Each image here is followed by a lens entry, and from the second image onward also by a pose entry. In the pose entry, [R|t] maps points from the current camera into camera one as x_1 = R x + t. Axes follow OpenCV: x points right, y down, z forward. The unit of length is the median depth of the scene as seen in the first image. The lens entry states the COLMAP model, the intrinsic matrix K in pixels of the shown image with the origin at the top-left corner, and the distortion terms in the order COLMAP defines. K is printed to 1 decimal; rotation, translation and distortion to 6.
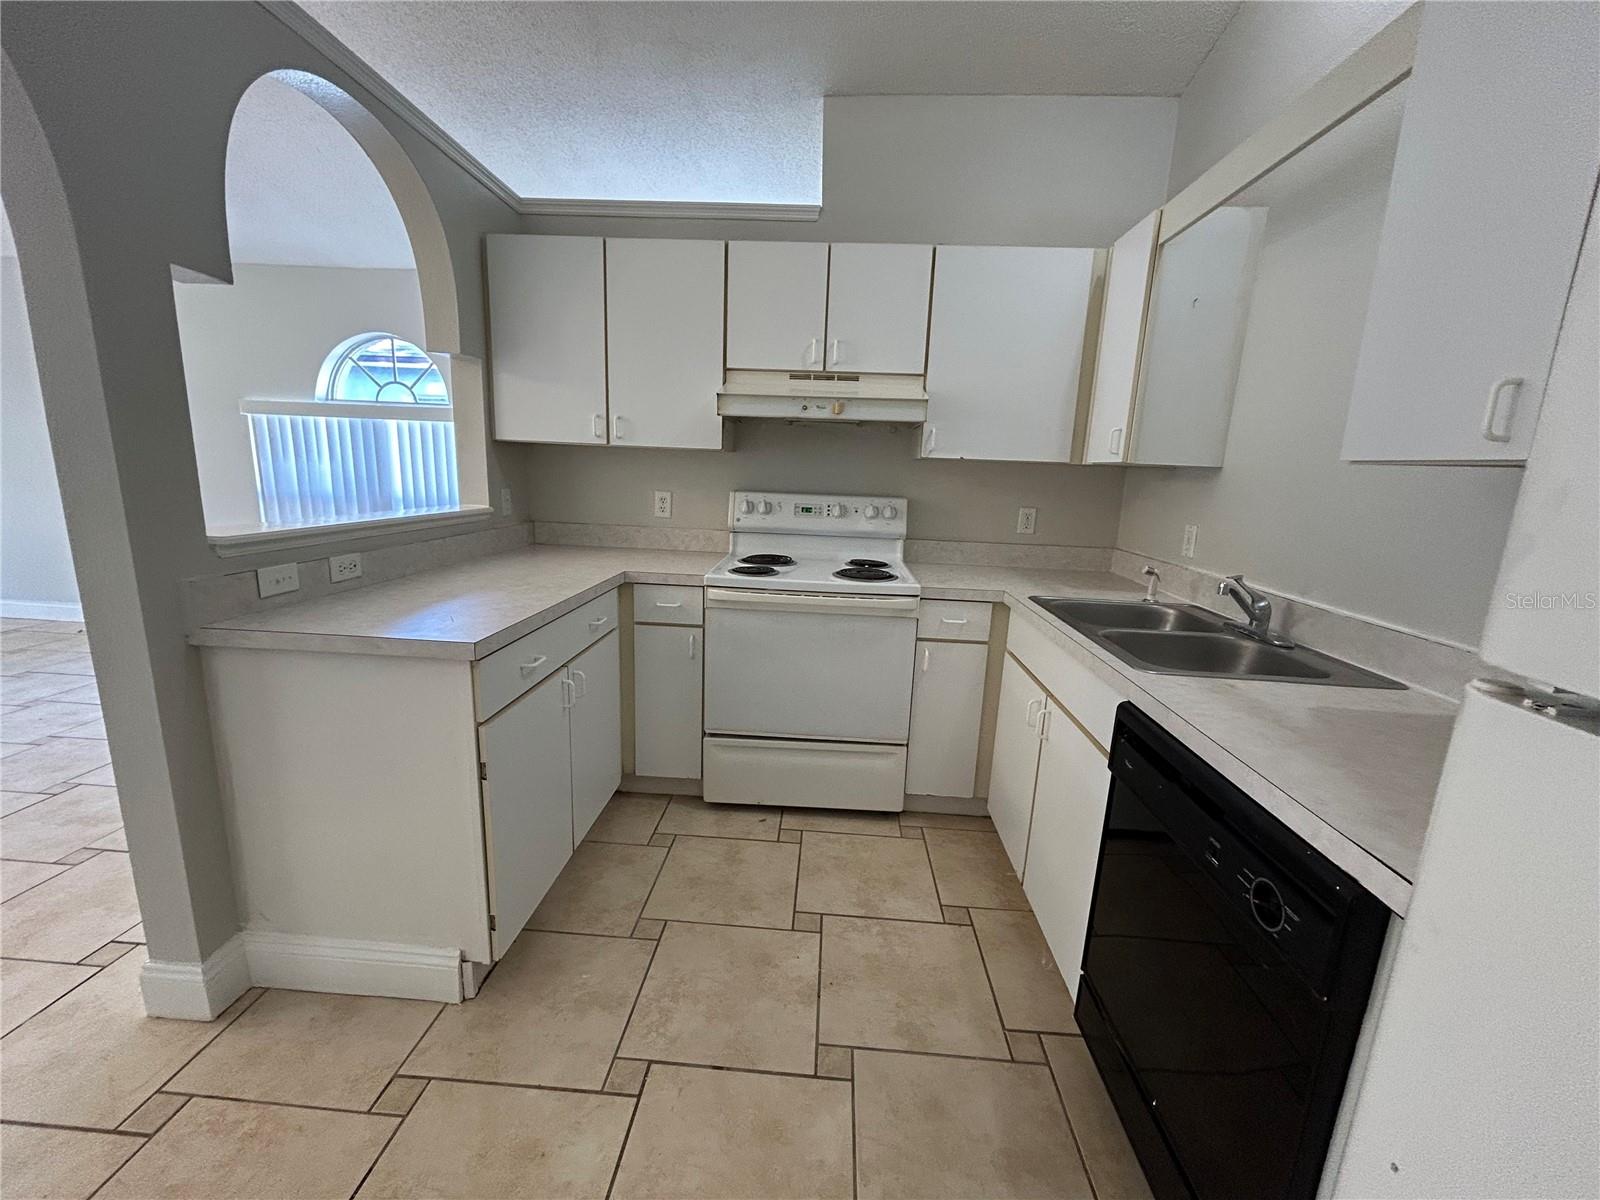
lens RADIAL K [[643.8, 0, 799.1], [0, 643.8, 600.3], [0, 0, 1]] dist [-0.002410, 0.001196]
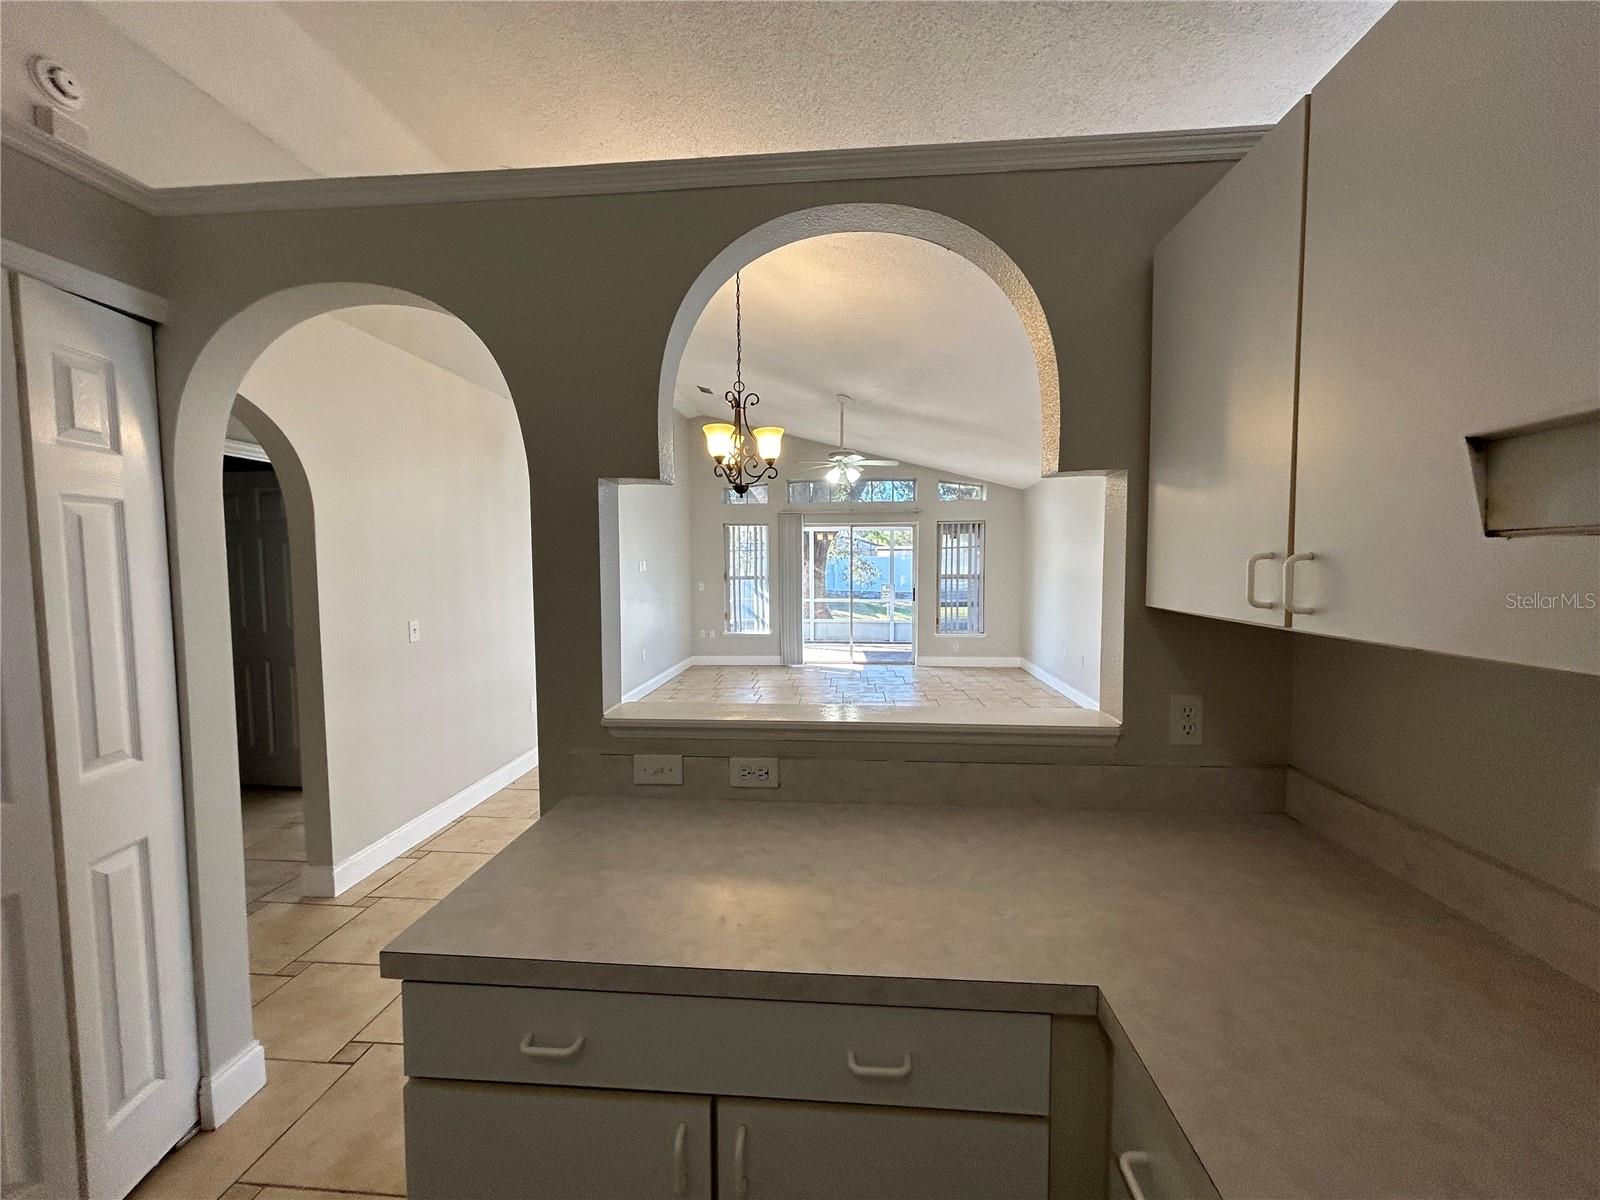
lens RADIAL K [[643.8, 0, 797.1], [0, 643.8, 602.9], [0, 0, 1]] dist [-0.002410, 0.001196]
pose [[-0.021170, 0.020808, -0.999559, 0.093709], [-0.194929, 0.980510, 0.024540, -0.232476], [0.980589, 0.195363, -0.016702, 0.802788]]
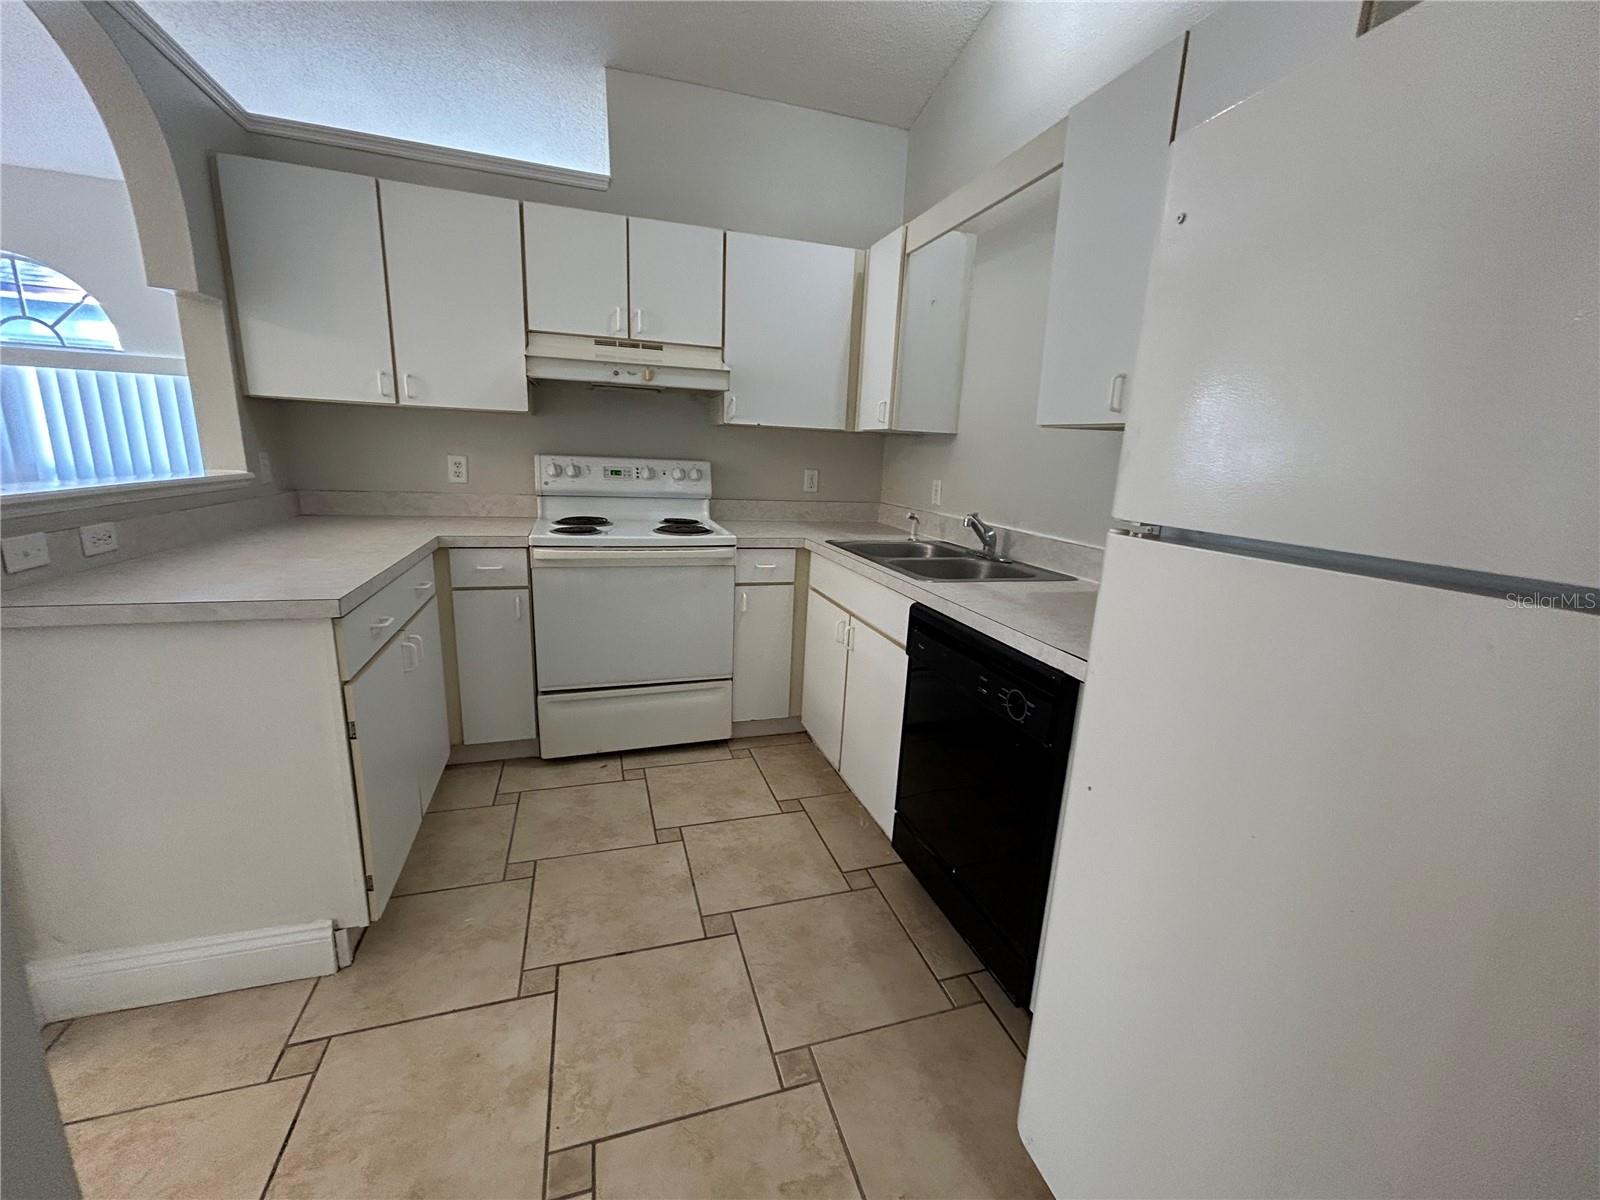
lens RADIAL K [[643.8, 0, 799.8], [0, 643.8, 600.5], [0, 0, 1]] dist [-0.002410, 0.001196]
pose [[0.933203, -0.080014, 0.350328, -0.110328], [0.065930, 0.996470, 0.051967, 0.037329], [-0.353249, -0.025398, 0.935184, -0.103399]]
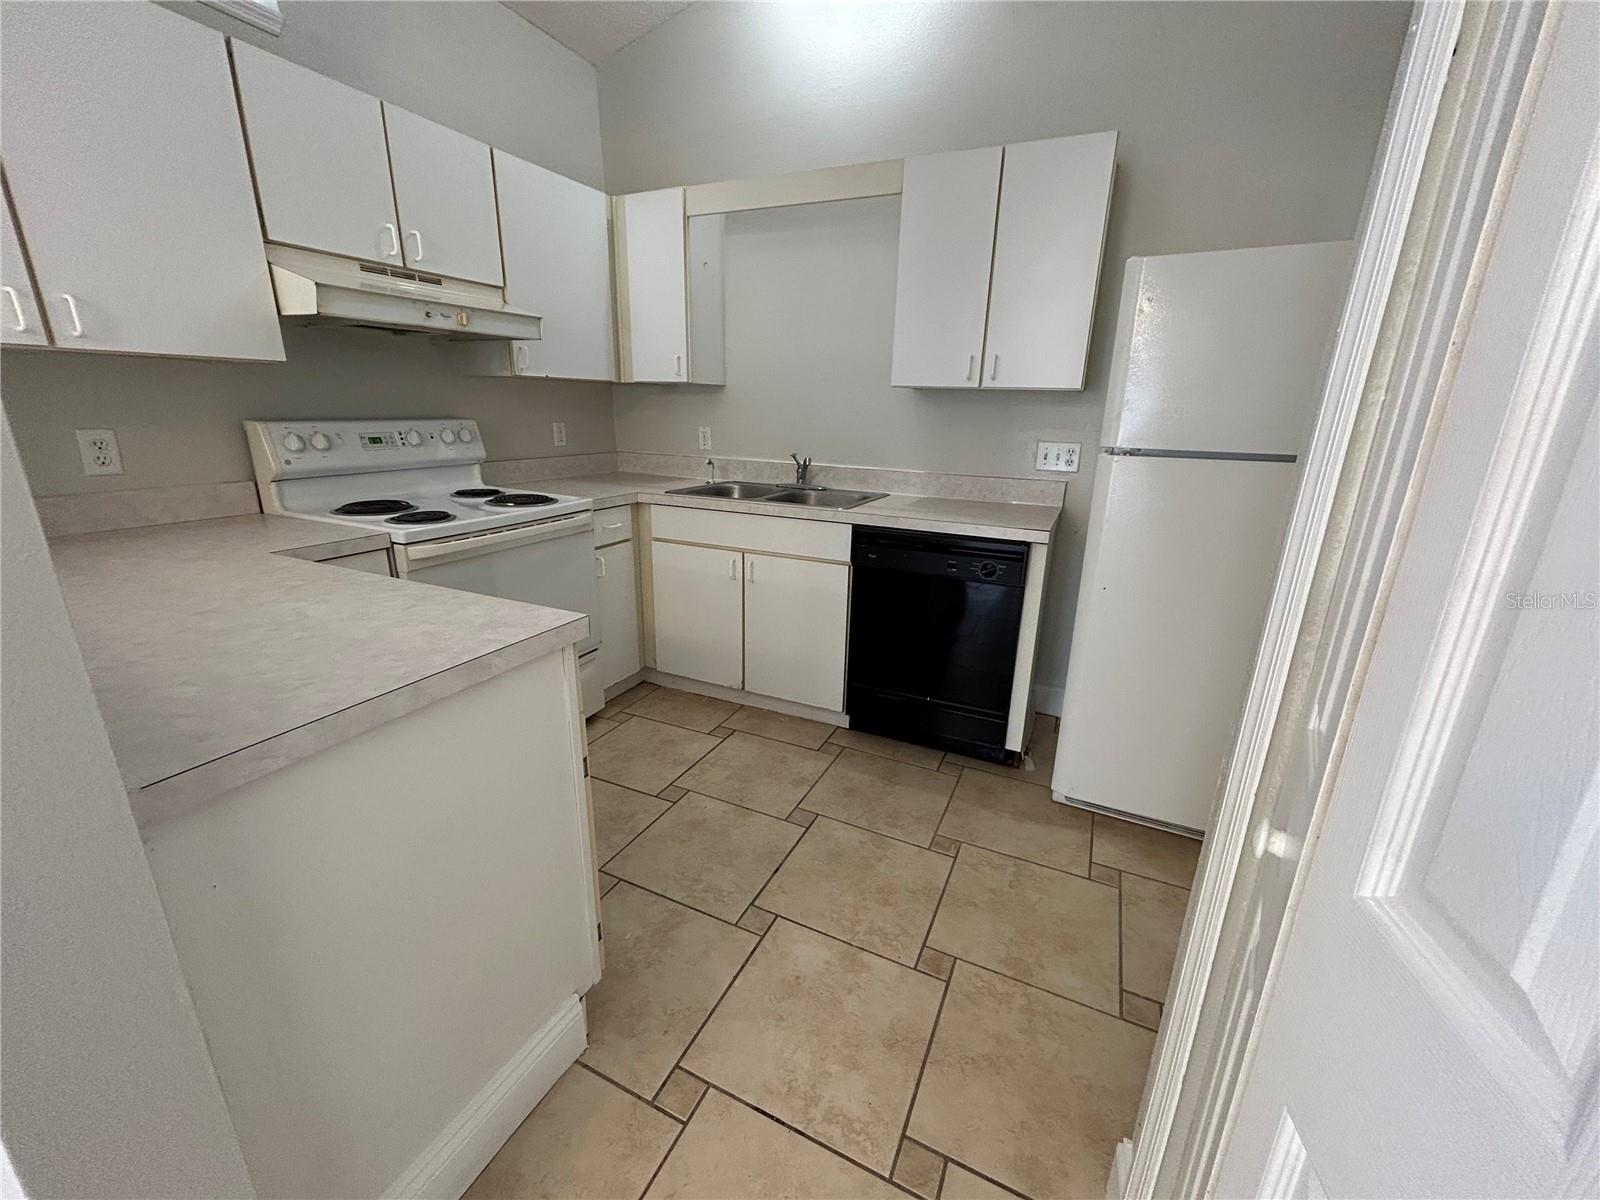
lens RADIAL K [[643.8, 0, 801.3], [0, 643.8, 598.8], [0, 0, 1]] dist [-0.002410, 0.001196]
pose [[0.374878, -0.298414, 0.877733, -0.663986], [0.180001, 0.952189, 0.246850, -0.065311], [-0.909432, 0.065455, 0.410670, 0.235307]]
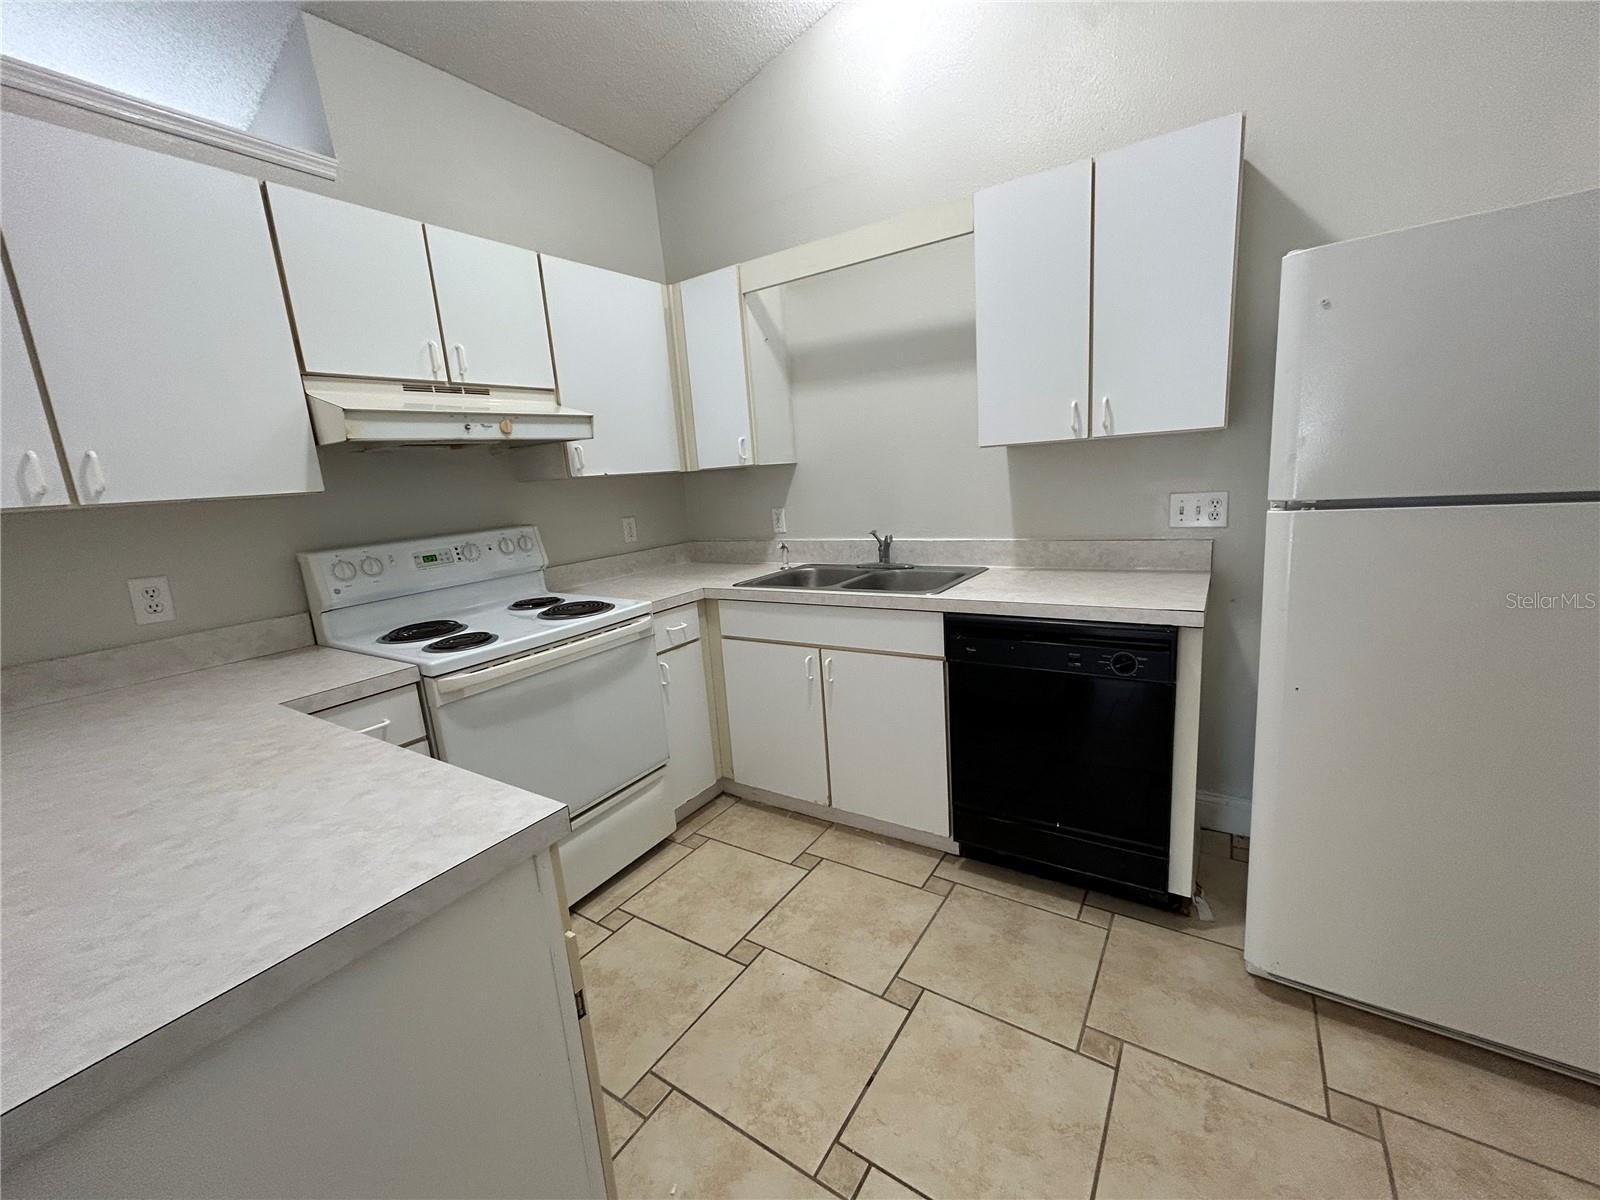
lens RADIAL K [[643.8, 0, 800.3], [0, 643.8, 600.4], [0, 0, 1]] dist [-0.002410, 0.001196]
pose [[0.500924, -0.244223, 0.830319, -0.503648], [0.266595, 0.956255, 0.120431, -0.080464], [-0.823409, 0.161032, 0.544120, 0.262336]]
